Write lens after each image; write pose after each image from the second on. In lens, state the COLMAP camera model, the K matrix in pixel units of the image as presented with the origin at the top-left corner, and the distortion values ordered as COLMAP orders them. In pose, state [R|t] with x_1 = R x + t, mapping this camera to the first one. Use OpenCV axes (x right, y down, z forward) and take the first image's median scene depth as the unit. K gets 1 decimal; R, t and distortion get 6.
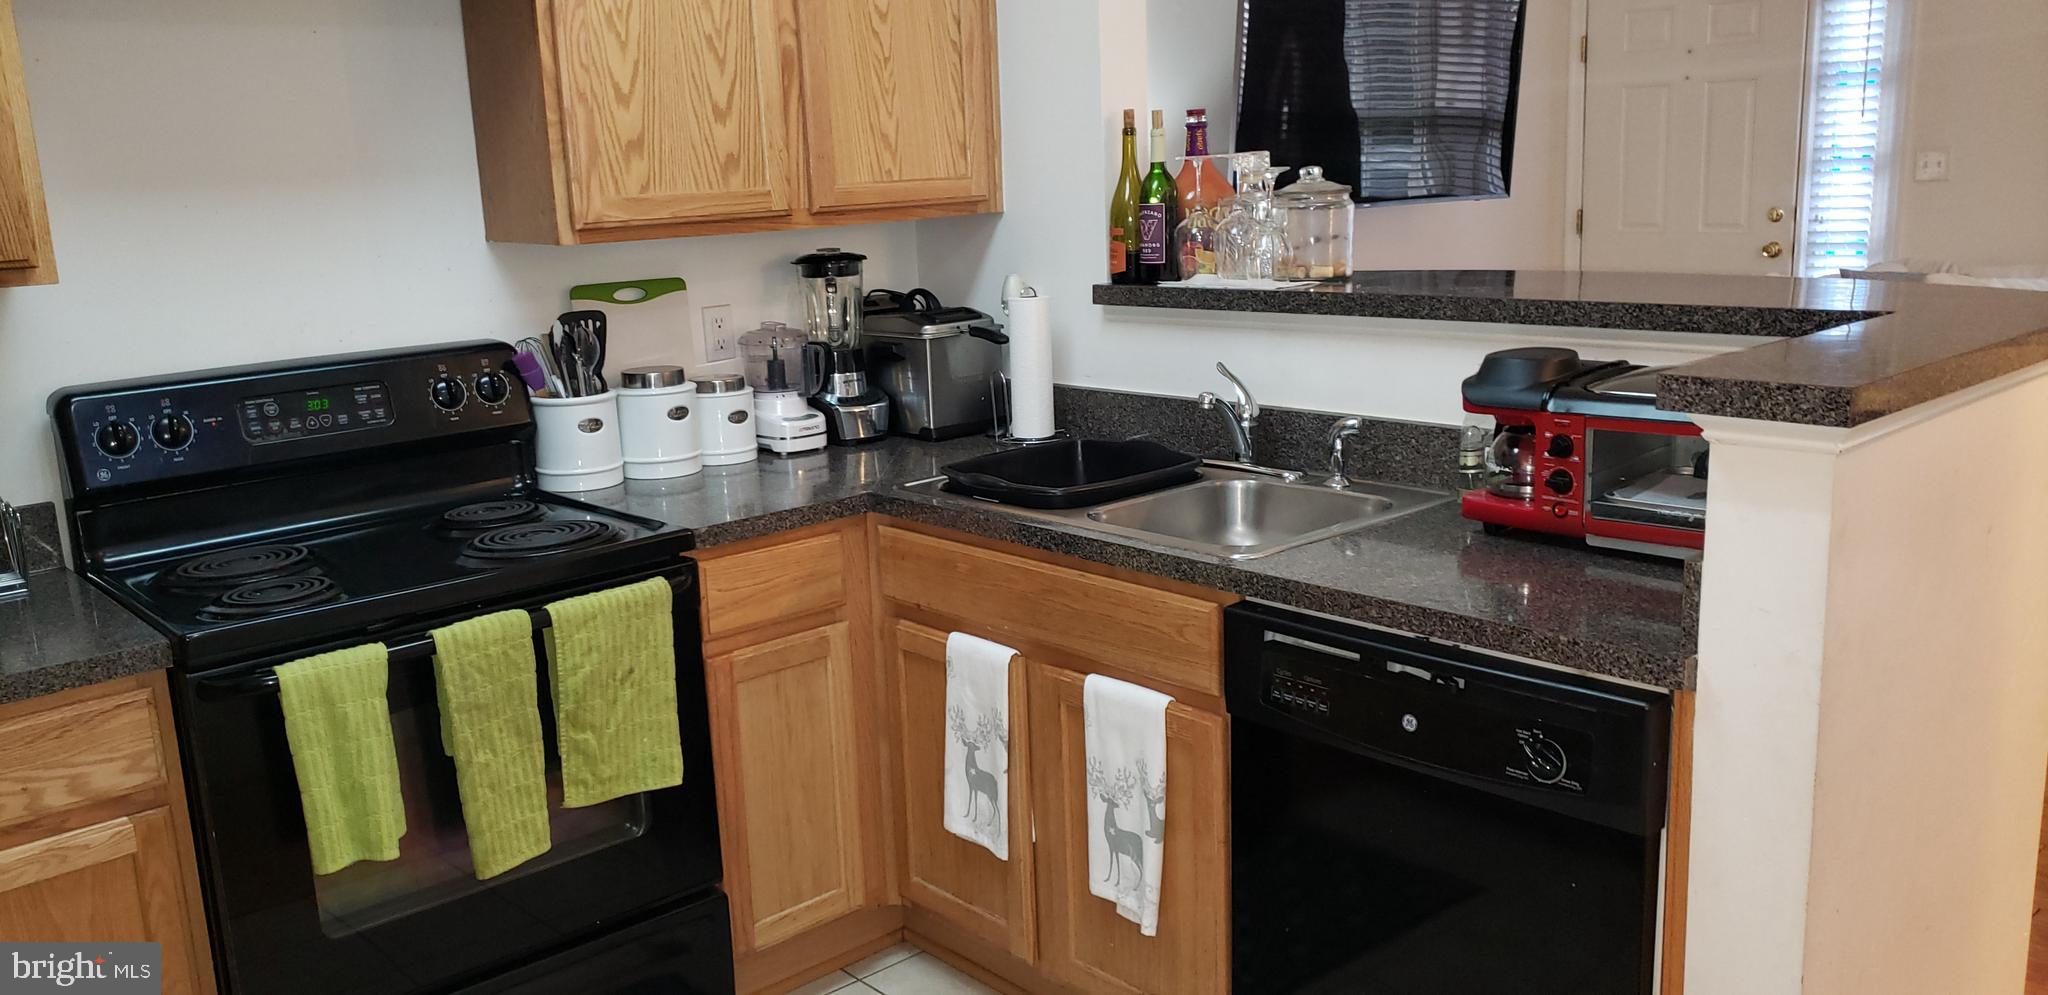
lens RADIAL K [[1550.6, 0, 978.0], [0, 1550.6, 495.5], [0, 0, 1]] dist [0.085465, -0.181624]
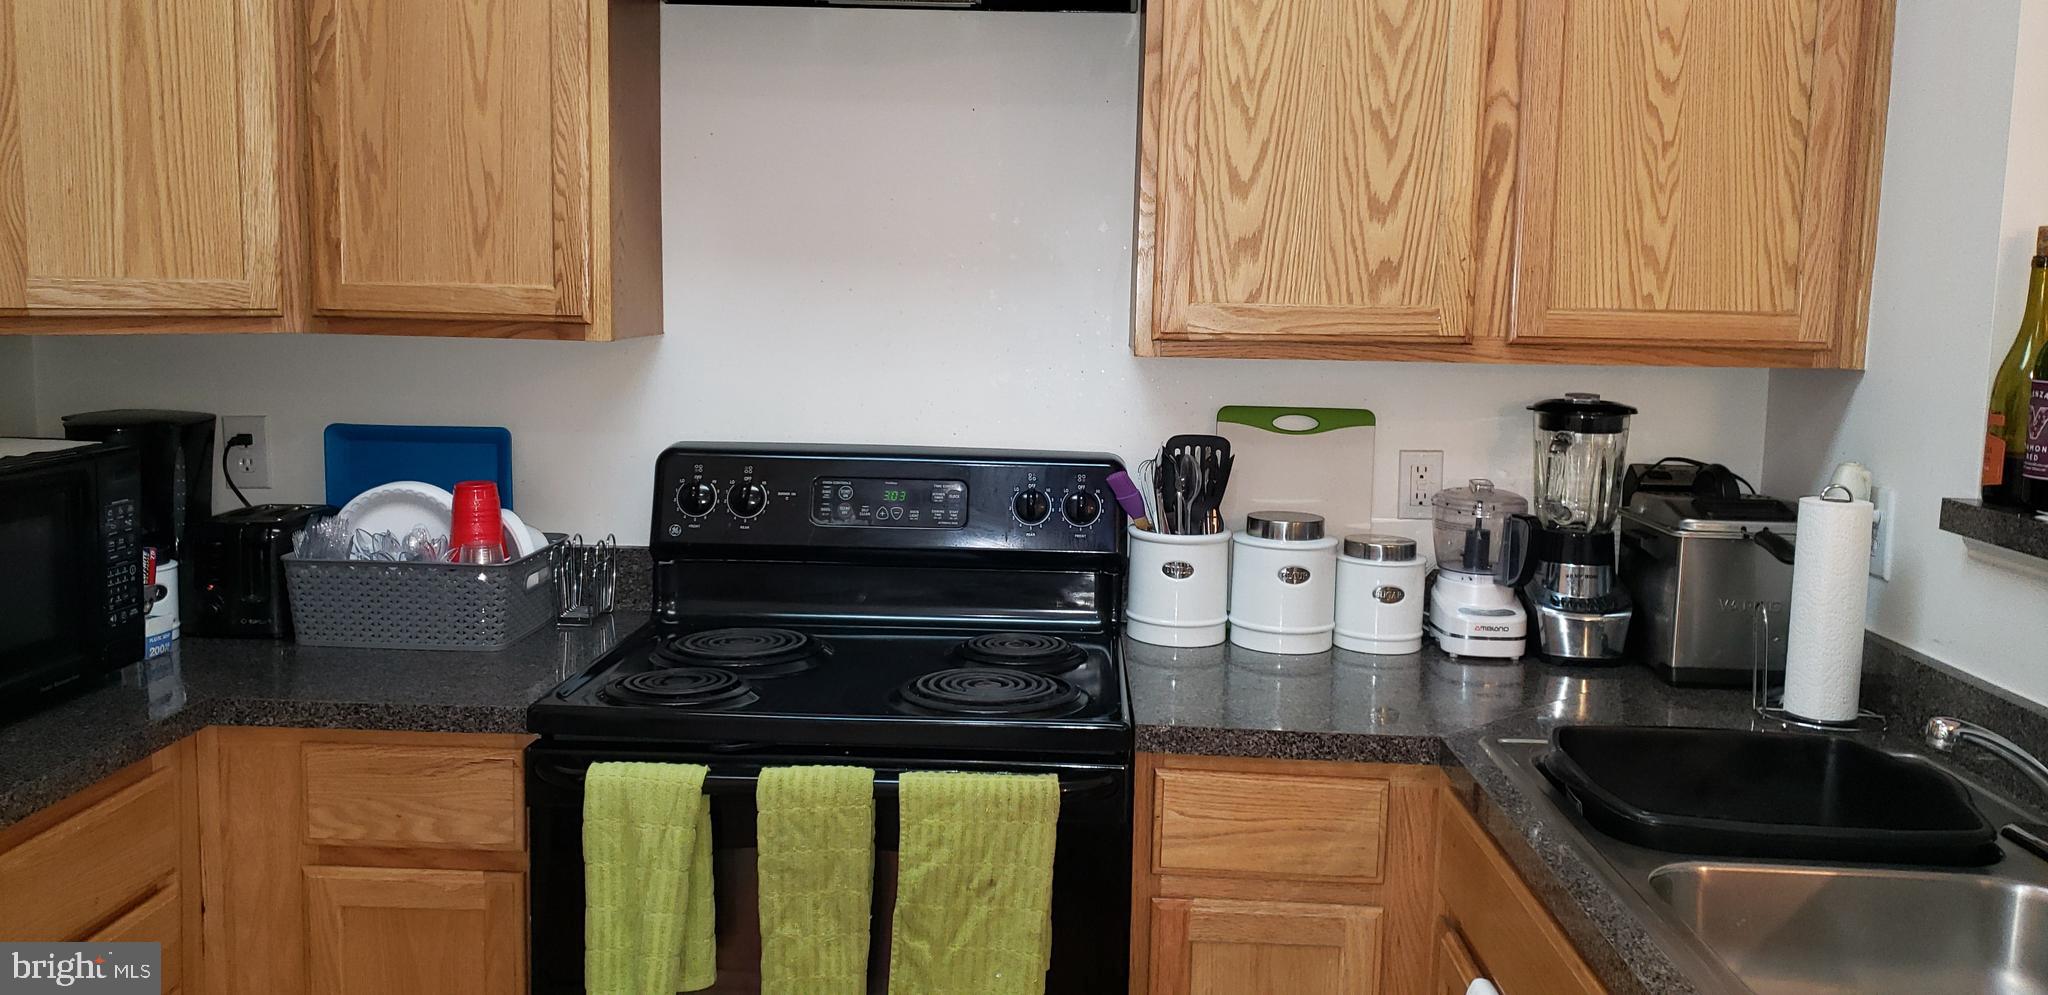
lens RADIAL K [[1569.4, 0, 1021.3], [0, 1569.4, 457.2], [0, 0, 1]] dist [0.120785, -0.272411]
pose [[0.730560, 0.137667, -0.668828, 0.249112], [-0.198082, 0.980076, -0.014632, -0.076595], [0.653488, 0.143173, 0.743274, 0.315714]]
